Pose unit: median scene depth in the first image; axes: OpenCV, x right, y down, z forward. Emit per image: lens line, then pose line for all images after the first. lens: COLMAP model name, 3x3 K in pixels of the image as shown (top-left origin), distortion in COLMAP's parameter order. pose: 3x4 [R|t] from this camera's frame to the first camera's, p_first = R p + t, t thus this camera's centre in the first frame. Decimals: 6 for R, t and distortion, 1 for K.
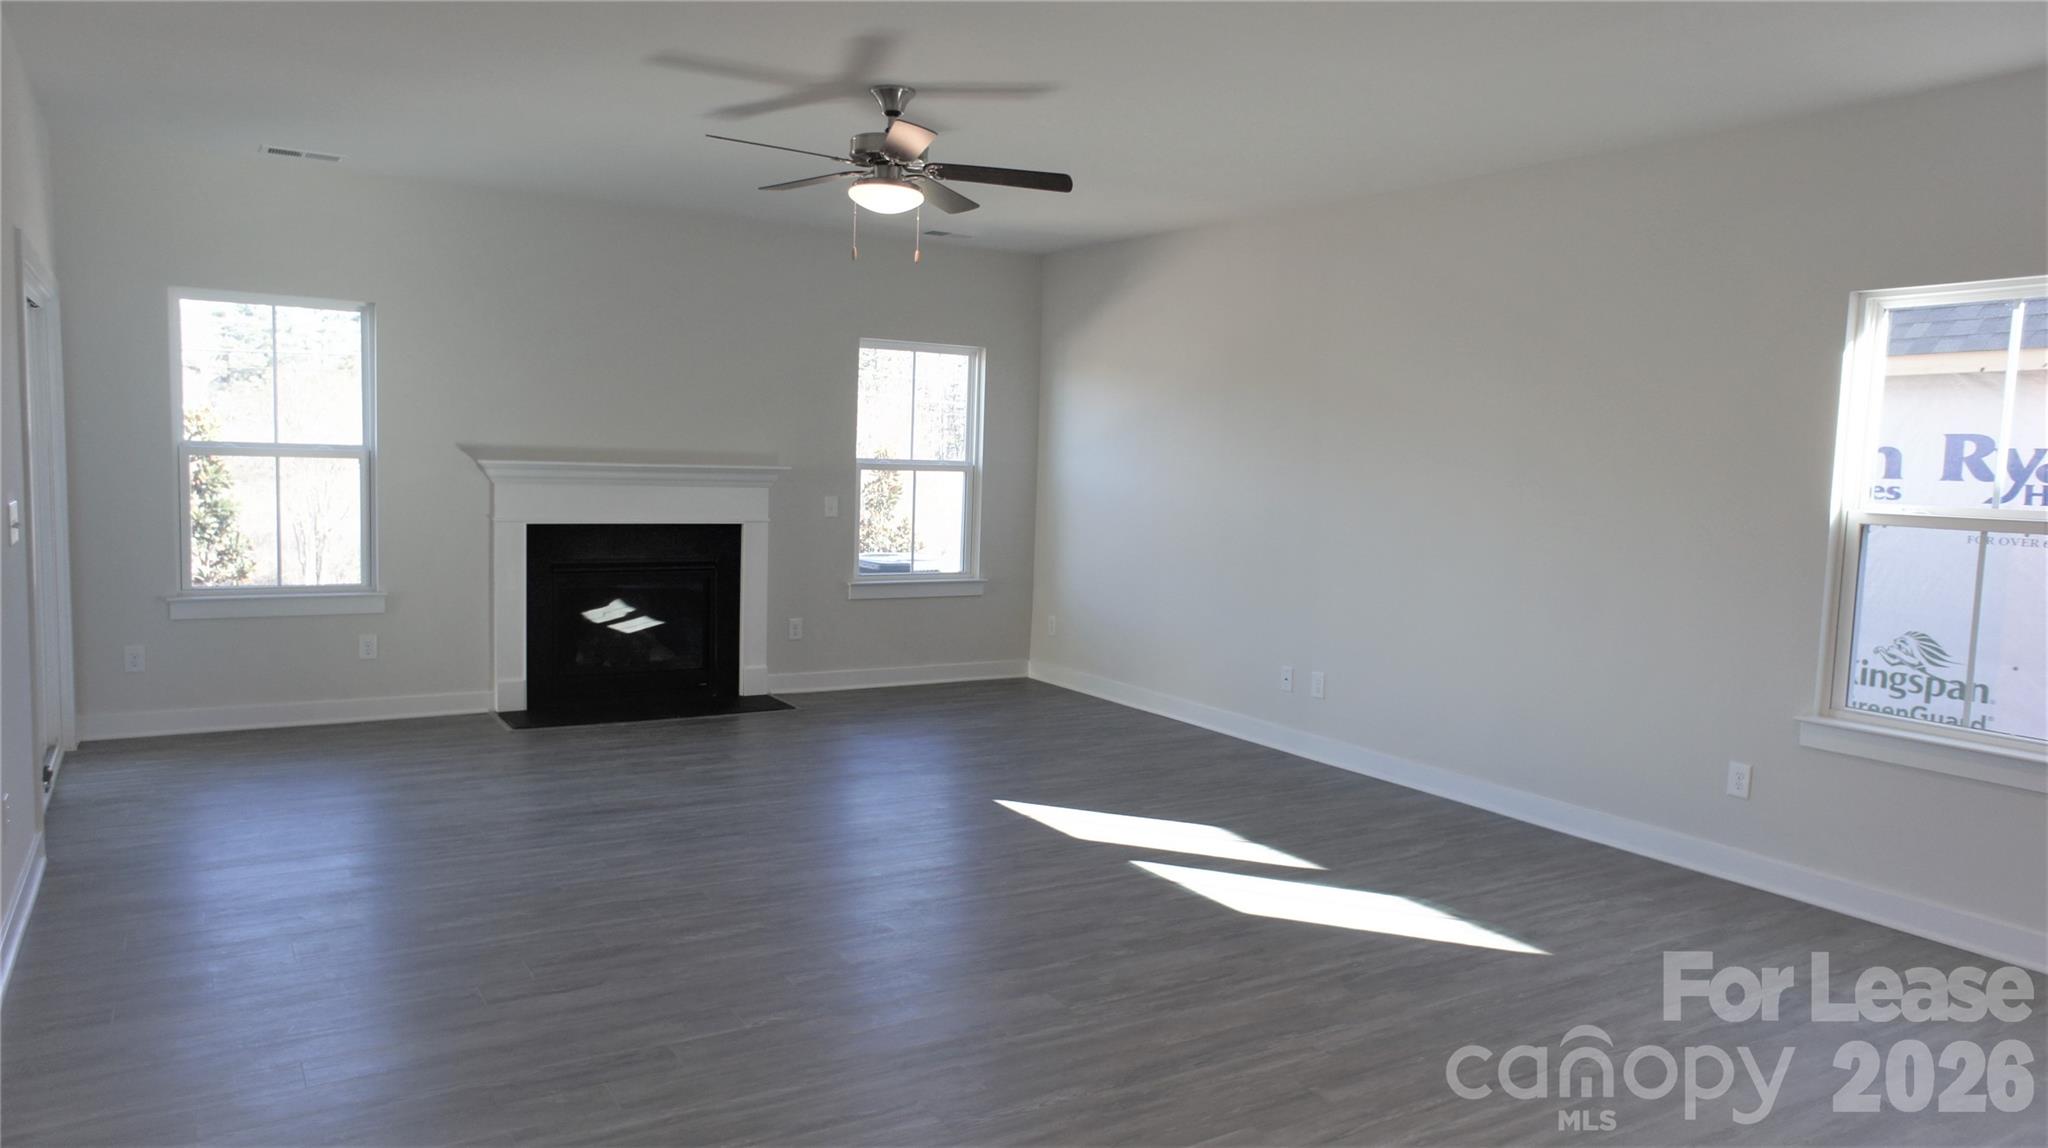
lens RADIAL K [[1373.9, 0, 1019.9], [0, 1373.9, 587.8], [0, 0, 1]] dist [-0.075583, 0.088442]
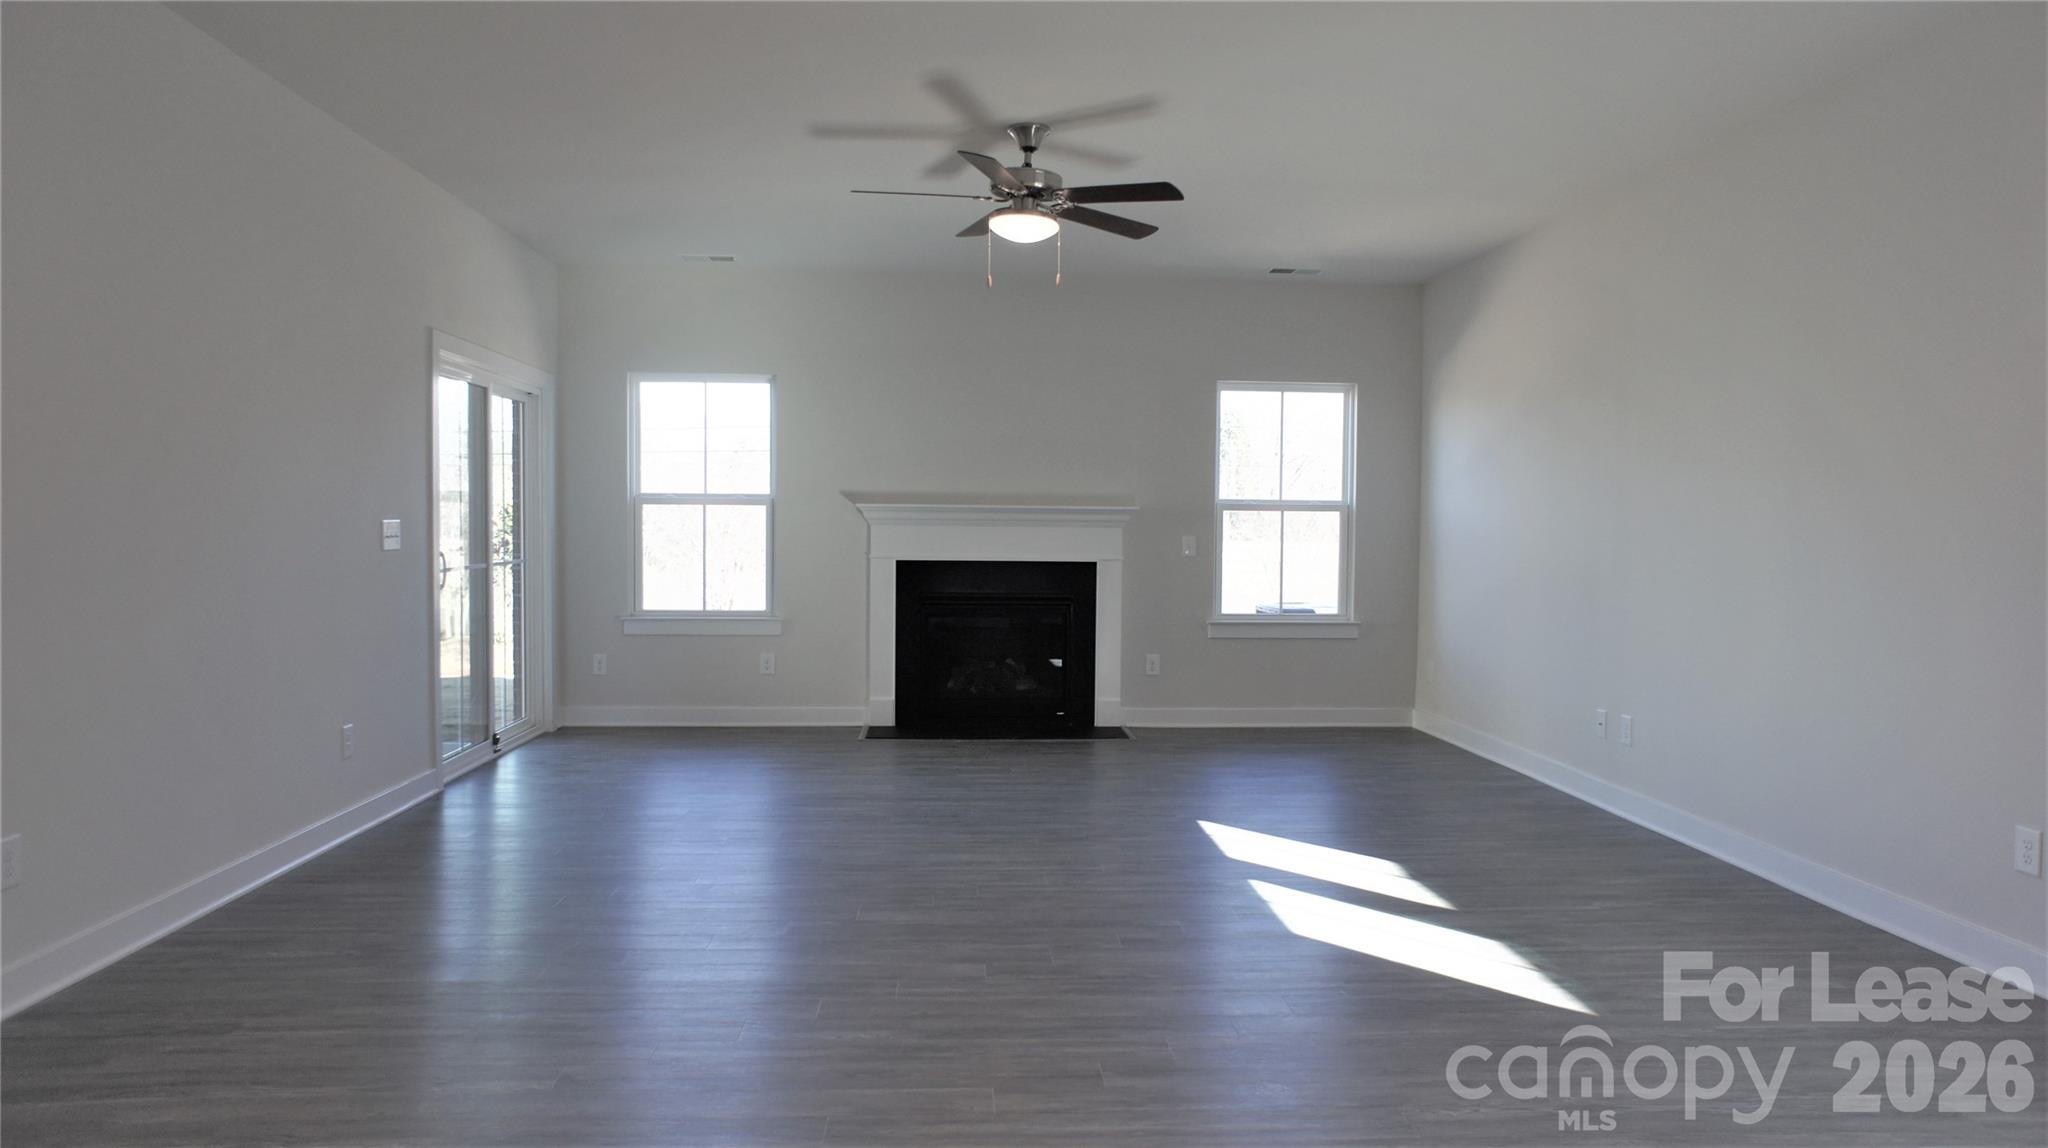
lens RADIAL K [[1373.9, 0, 1019.9], [0, 1373.9, 587.8], [0, 0, 1]] dist [-0.075583, 0.088442]
pose [[0.879282, -0.002365, -0.476296, 0.269825], [-0.028090, 0.997990, -0.056812, 0.037674], [0.475473, 0.063333, 0.877448, 0.050892]]
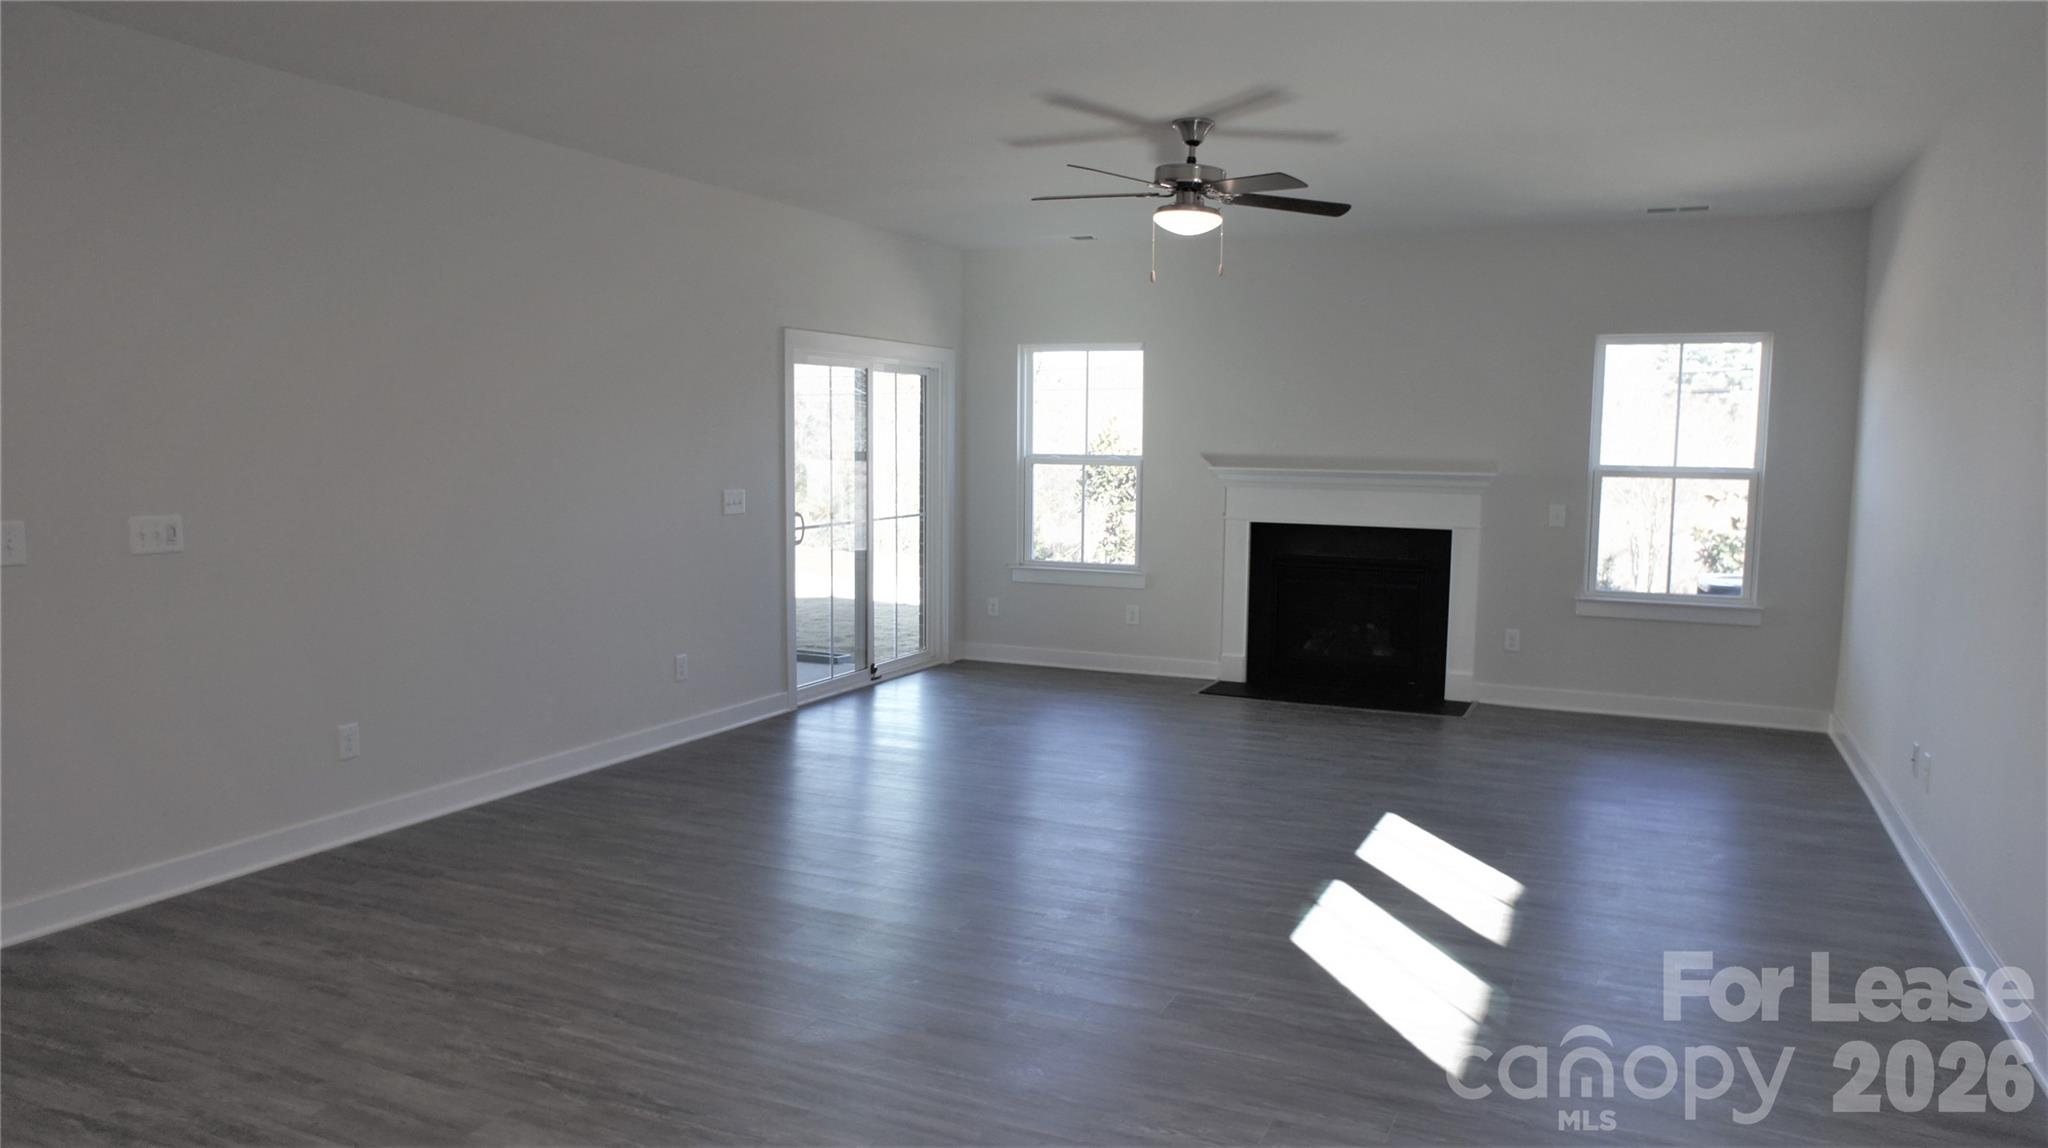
lens RADIAL K [[1373.9, 0, 1019.9], [0, 1373.9, 587.8], [0, 0, 1]] dist [-0.075583, 0.088442]
pose [[0.551709, 0.064168, -0.831565, 0.500761], [-0.075571, 0.996781, 0.026779, -0.007507], [0.830606, 0.048068, 0.554782, 0.194295]]
